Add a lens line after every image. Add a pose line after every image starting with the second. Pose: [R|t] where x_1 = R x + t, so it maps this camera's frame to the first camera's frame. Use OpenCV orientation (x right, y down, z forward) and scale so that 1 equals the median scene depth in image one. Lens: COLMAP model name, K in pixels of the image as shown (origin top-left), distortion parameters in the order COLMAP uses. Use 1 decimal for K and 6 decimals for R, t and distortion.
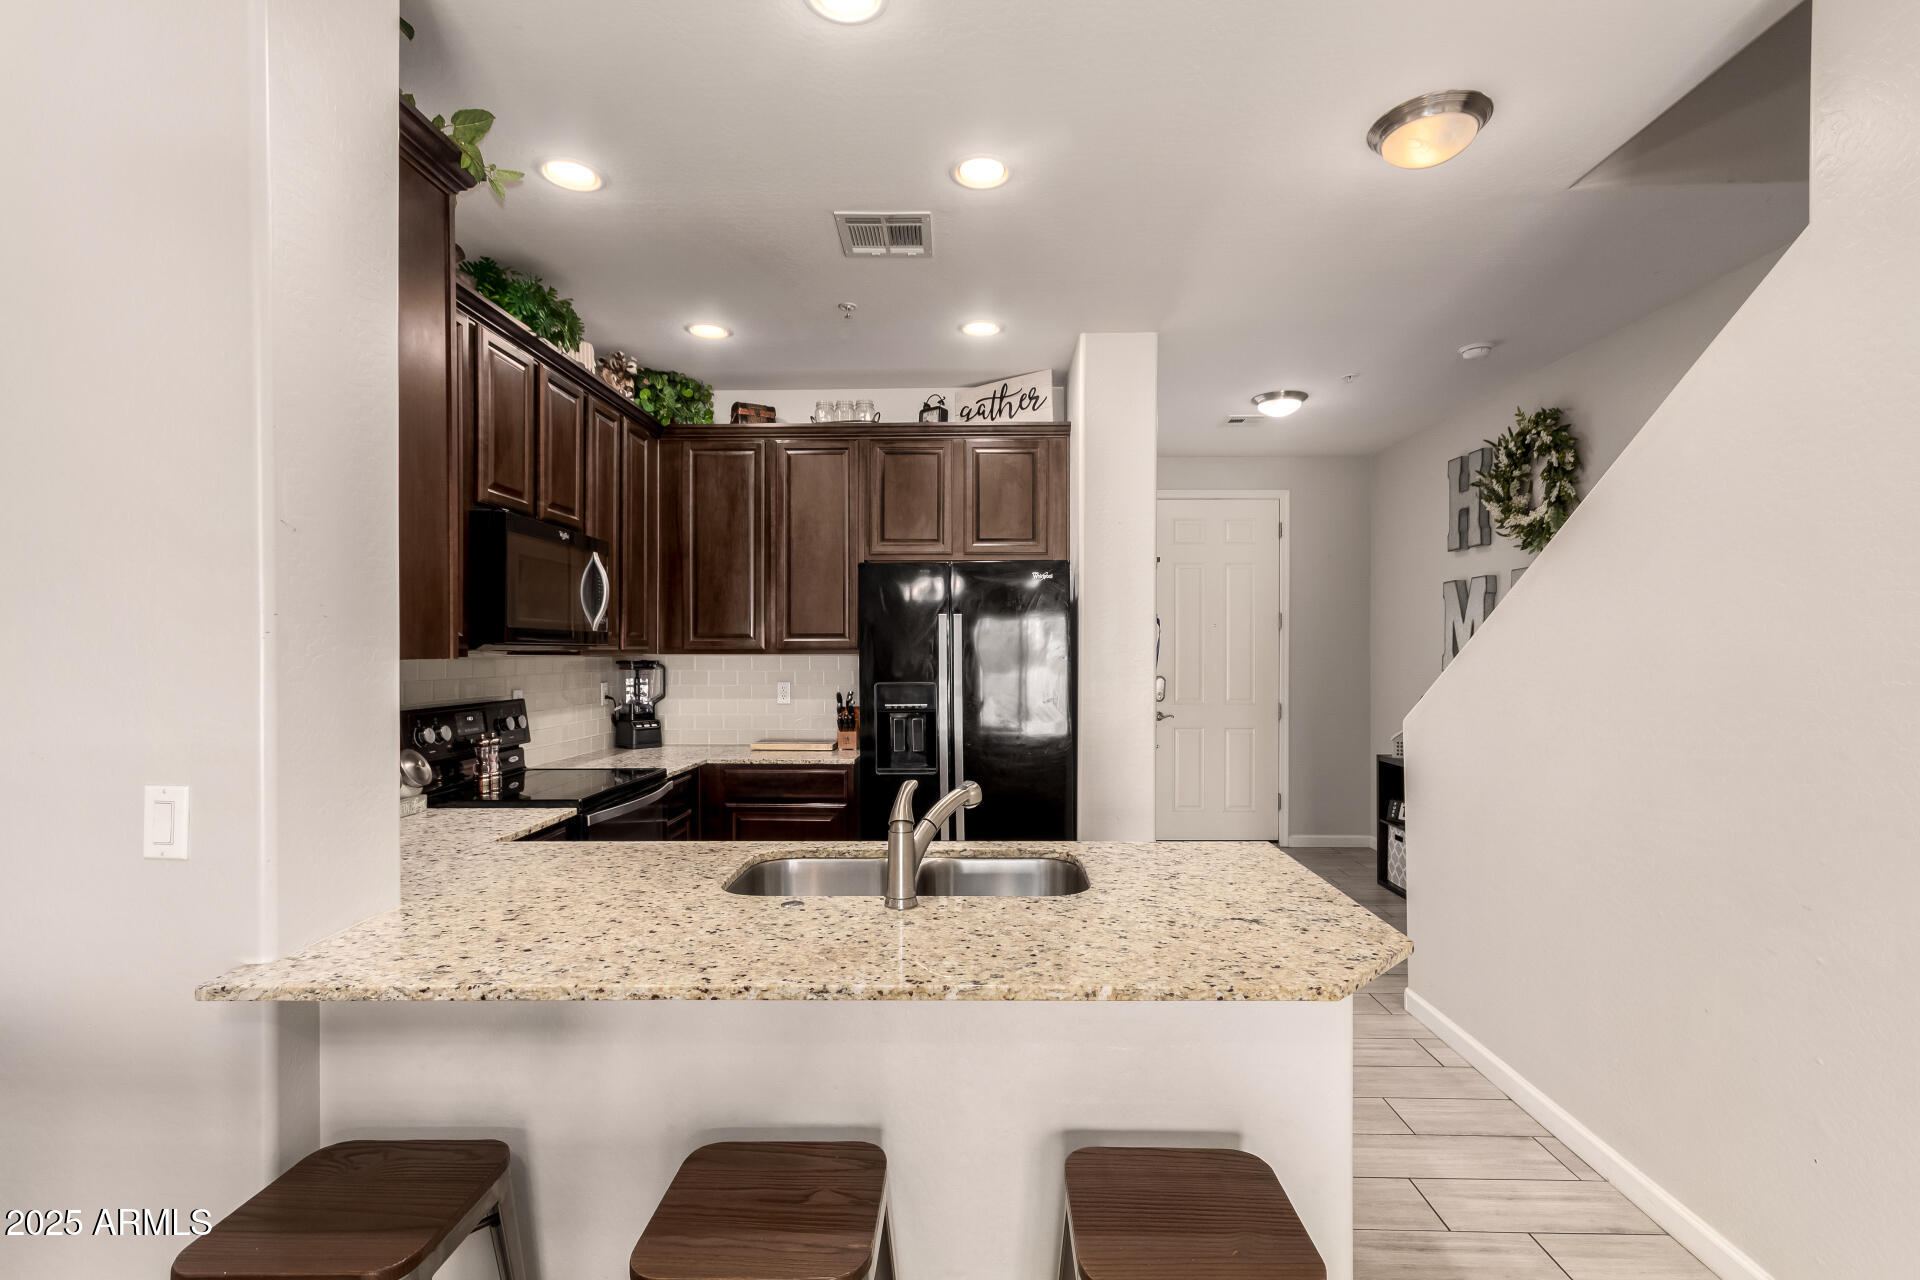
lens RADIAL K [[896.1, 0, 978.1], [0, 896.1, 650.4], [0, 0, 1]] dist [0.008052, 0.001825]
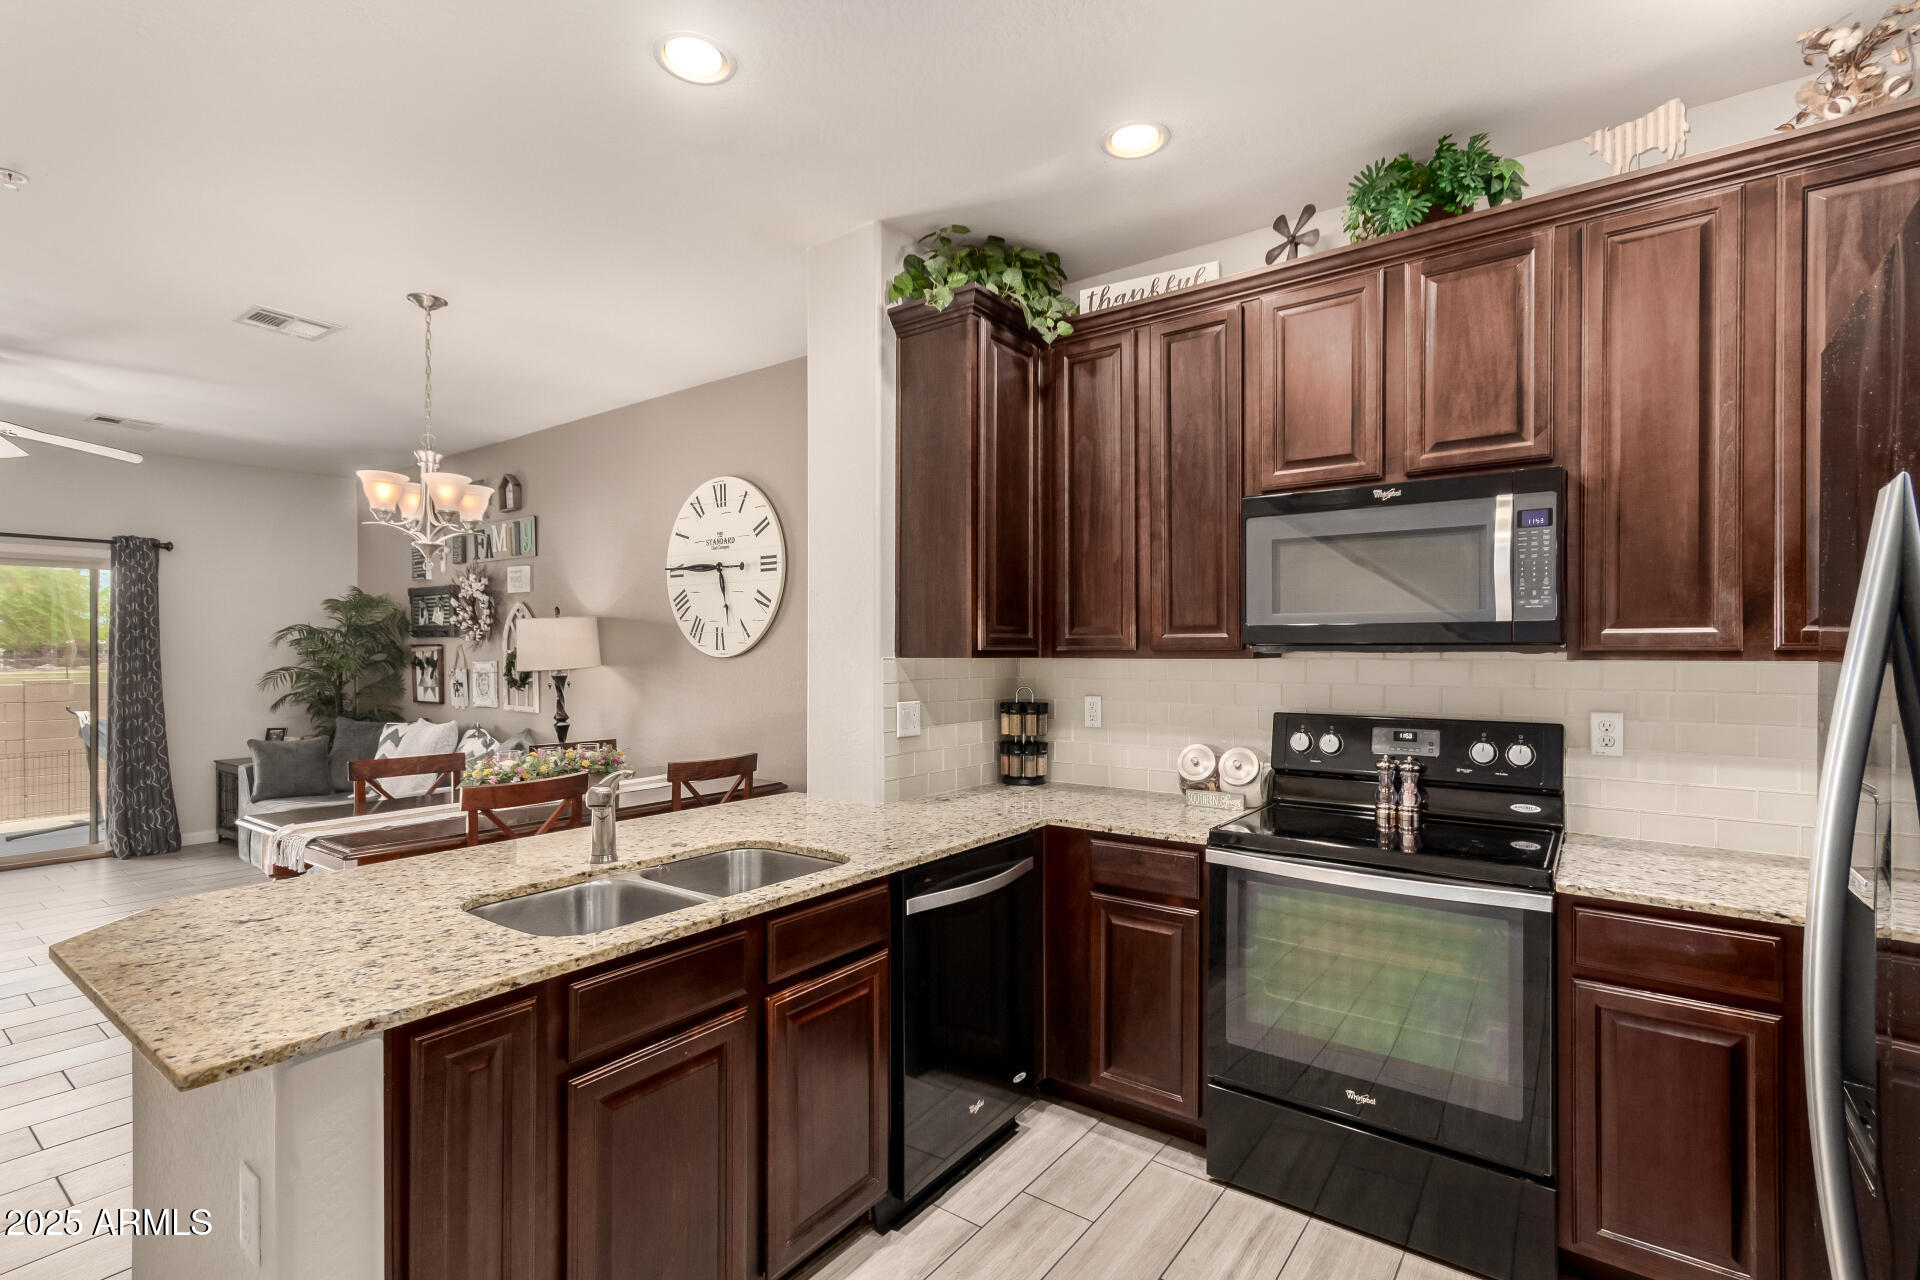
lens RADIAL K [[896.1, 0, 948.8], [0, 896.1, 646.1], [0, 0, 1]] dist [0.008052, 0.001825]
pose [[-0.598575, -0.004715, -0.801053, 0.241645], [-0.000175, 0.999983, -0.005755, -0.000142], [0.801067, -0.003305, -0.598566, 0.835804]]
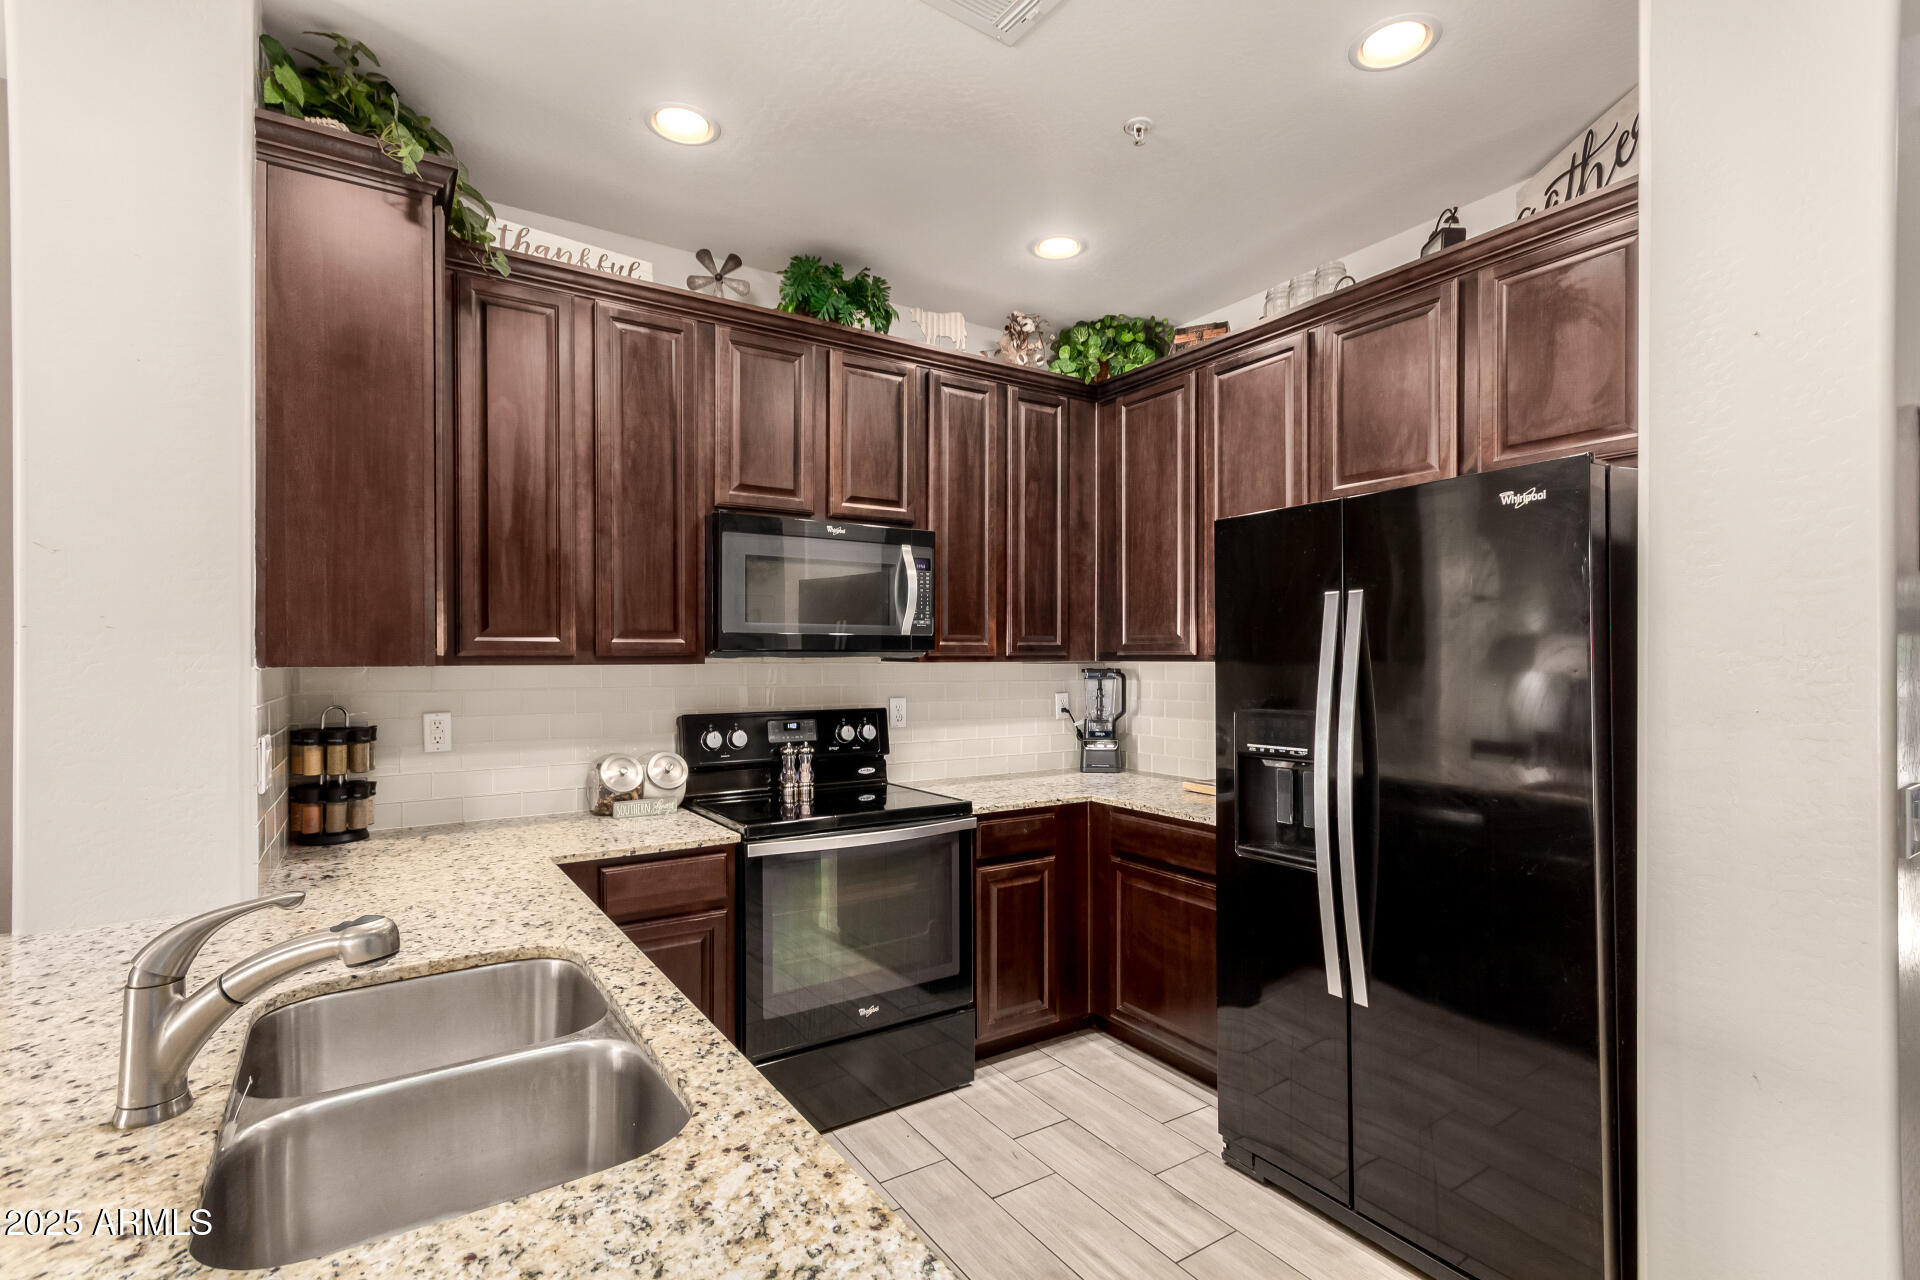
lens RADIAL K [[896.1, 0, 964.8], [0, 896.1, 648.3], [0, 0, 1]] dist [0.008052, 0.001825]
pose [[0.557968, -0.008279, -0.829821, 0.263588], [0.000500, 0.999953, -0.009640, 0.000124], [0.829863, 0.004964, 0.557946, 0.437484]]
